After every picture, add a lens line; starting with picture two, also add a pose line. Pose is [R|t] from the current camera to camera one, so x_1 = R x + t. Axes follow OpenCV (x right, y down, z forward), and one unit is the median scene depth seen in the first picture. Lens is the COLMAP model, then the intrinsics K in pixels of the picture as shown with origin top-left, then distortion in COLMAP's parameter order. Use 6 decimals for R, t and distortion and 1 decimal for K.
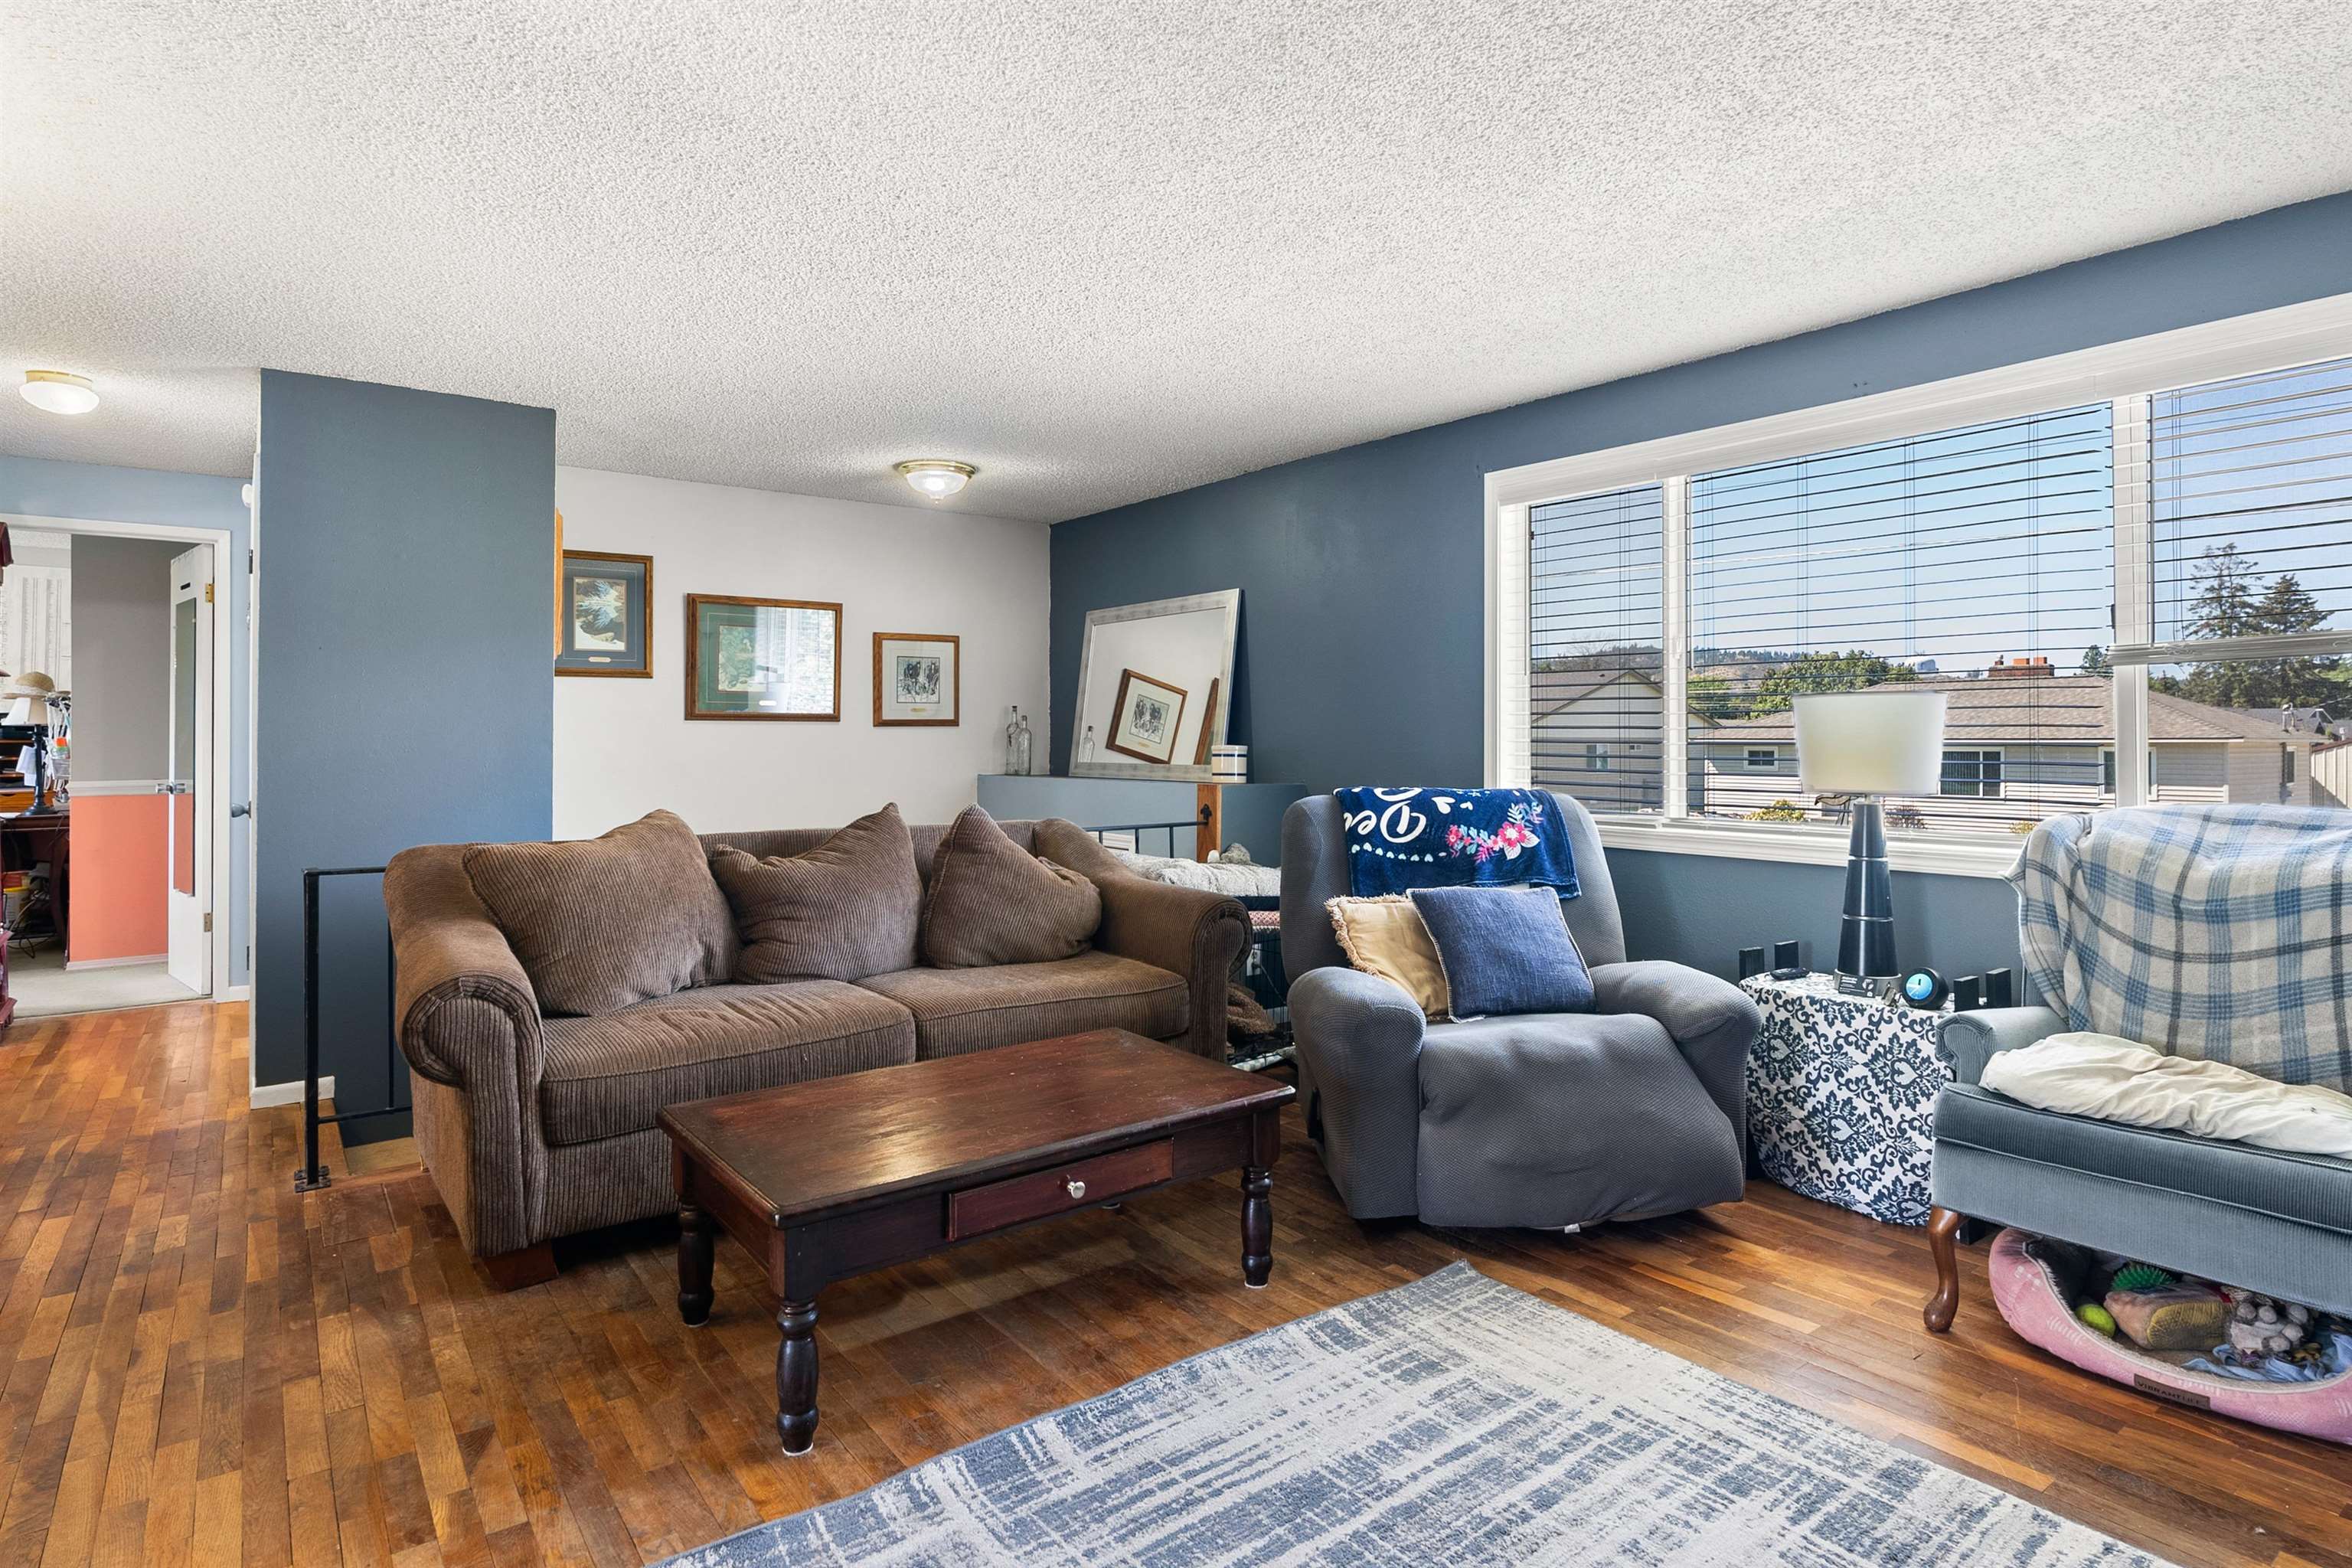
lens RADIAL K [[1241.7, 0, 1197.0], [0, 1241.7, 733.0], [0, 0, 1]] dist [-0.014537, 0.001486]
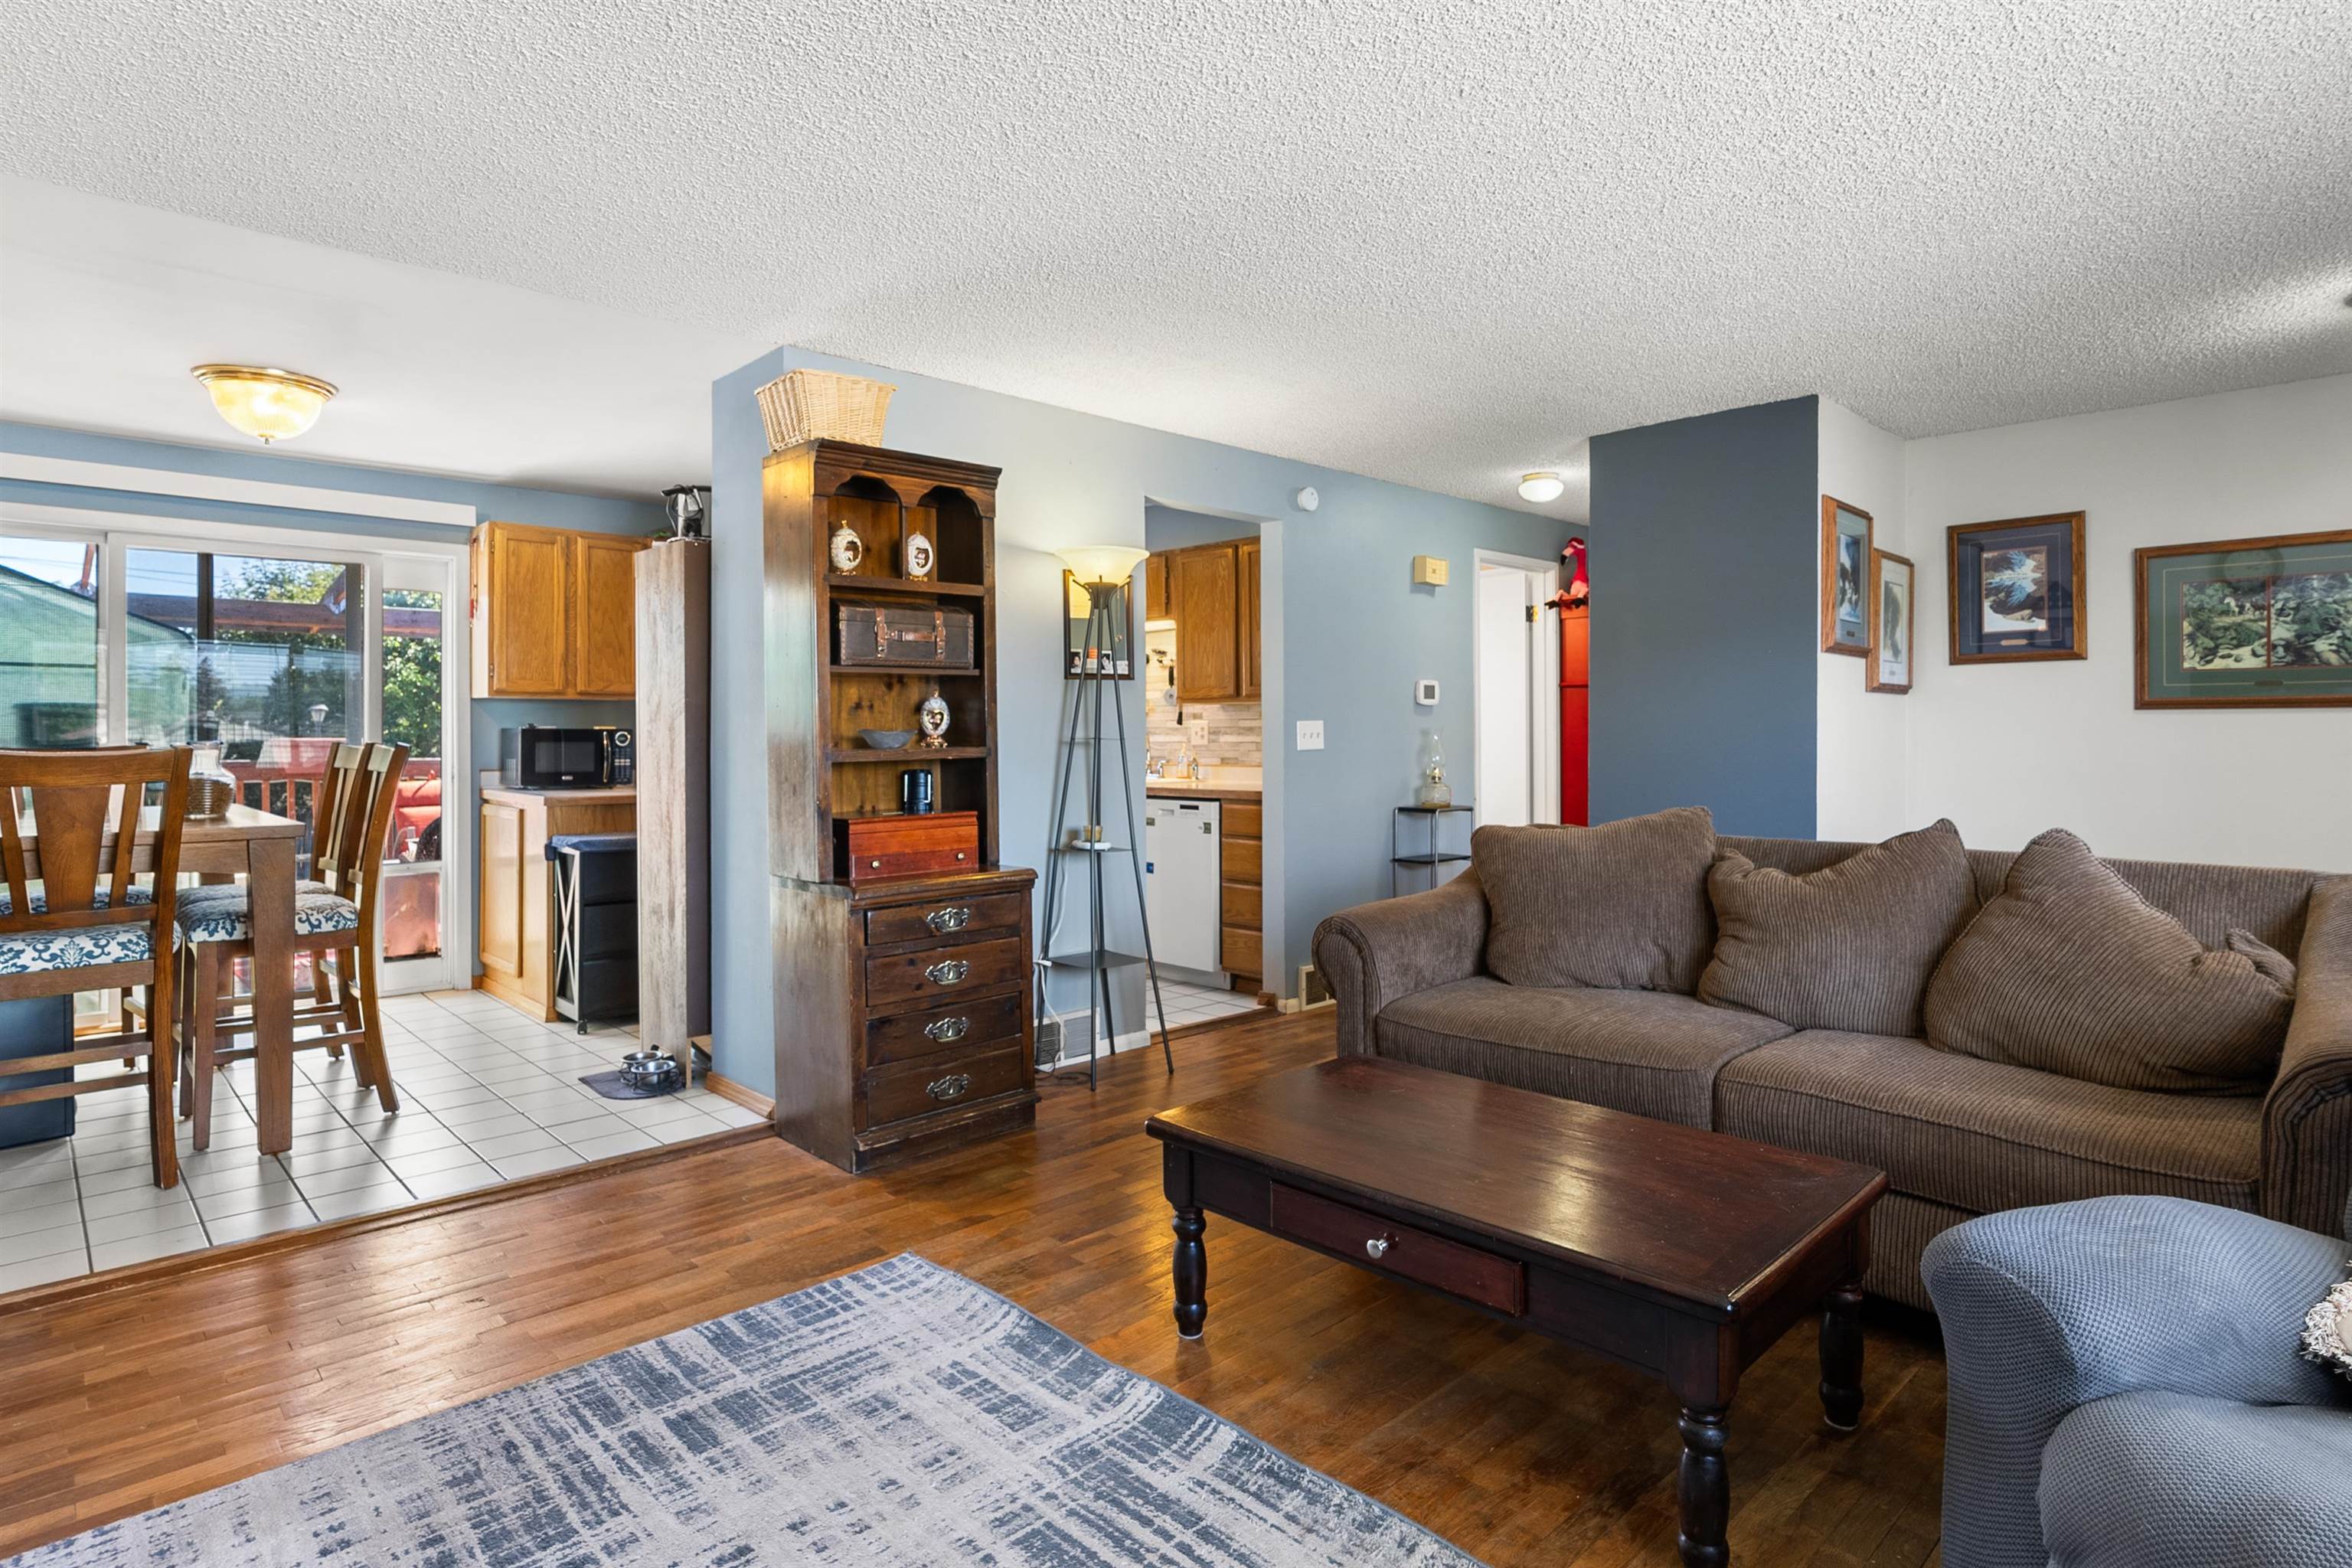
lens RADIAL K [[1241.7, 0, 1175.9], [0, 1241.7, 729.8], [0, 0, 1]] dist [-0.014537, 0.001486]
pose [[0.100115, -0.003283, -0.994970, 0.697396], [0.006187, 0.999977, -0.002677, 0.002384], [0.994957, -0.005888, 0.100133, 0.706641]]
